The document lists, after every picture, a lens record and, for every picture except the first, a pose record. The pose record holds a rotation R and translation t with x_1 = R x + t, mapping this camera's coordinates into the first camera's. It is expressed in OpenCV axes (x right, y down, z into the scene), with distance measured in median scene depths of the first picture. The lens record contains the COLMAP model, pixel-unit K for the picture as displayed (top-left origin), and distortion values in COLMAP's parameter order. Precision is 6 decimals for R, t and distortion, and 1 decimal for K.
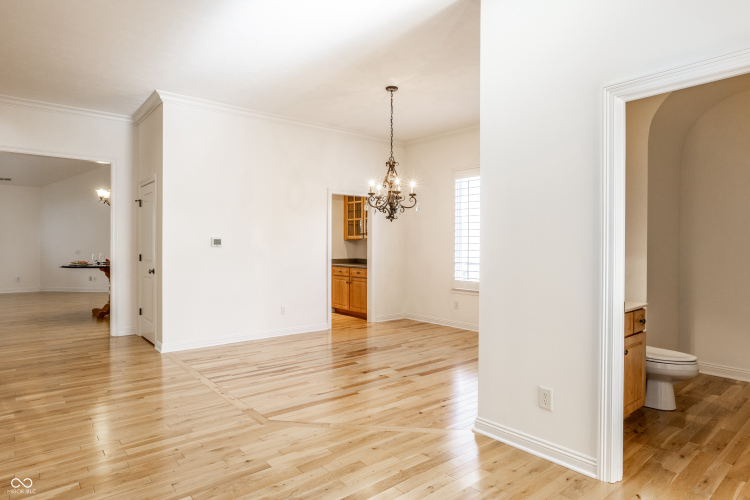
lens RADIAL K [[446.1, 0, 374.3], [0, 446.1, 248.3], [0, 0, 1]] dist [-0.001356, 0.001637]
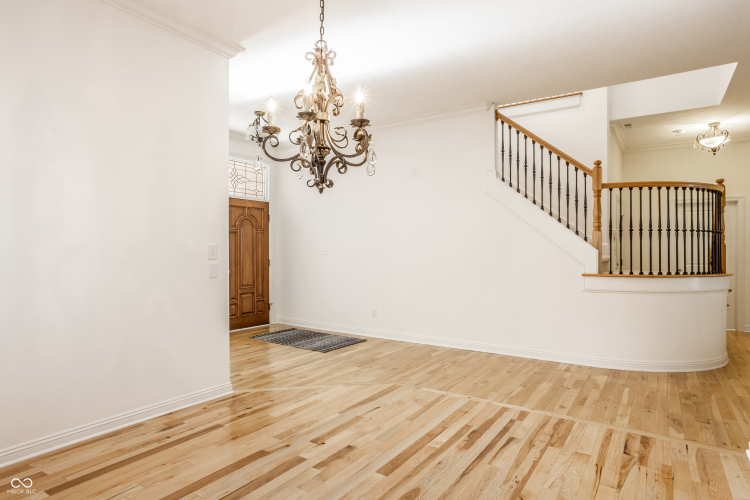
lens RADIAL K [[446.1, 0, 375.0], [0, 446.1, 248.7], [0, 0, 1]] dist [-0.001356, 0.001637]
pose [[-0.962800, -0.003974, -0.270185, 0.133435], [-0.005272, 0.999978, 0.004079, -0.014978], [0.270163, 0.005351, -0.962800, 1.806578]]
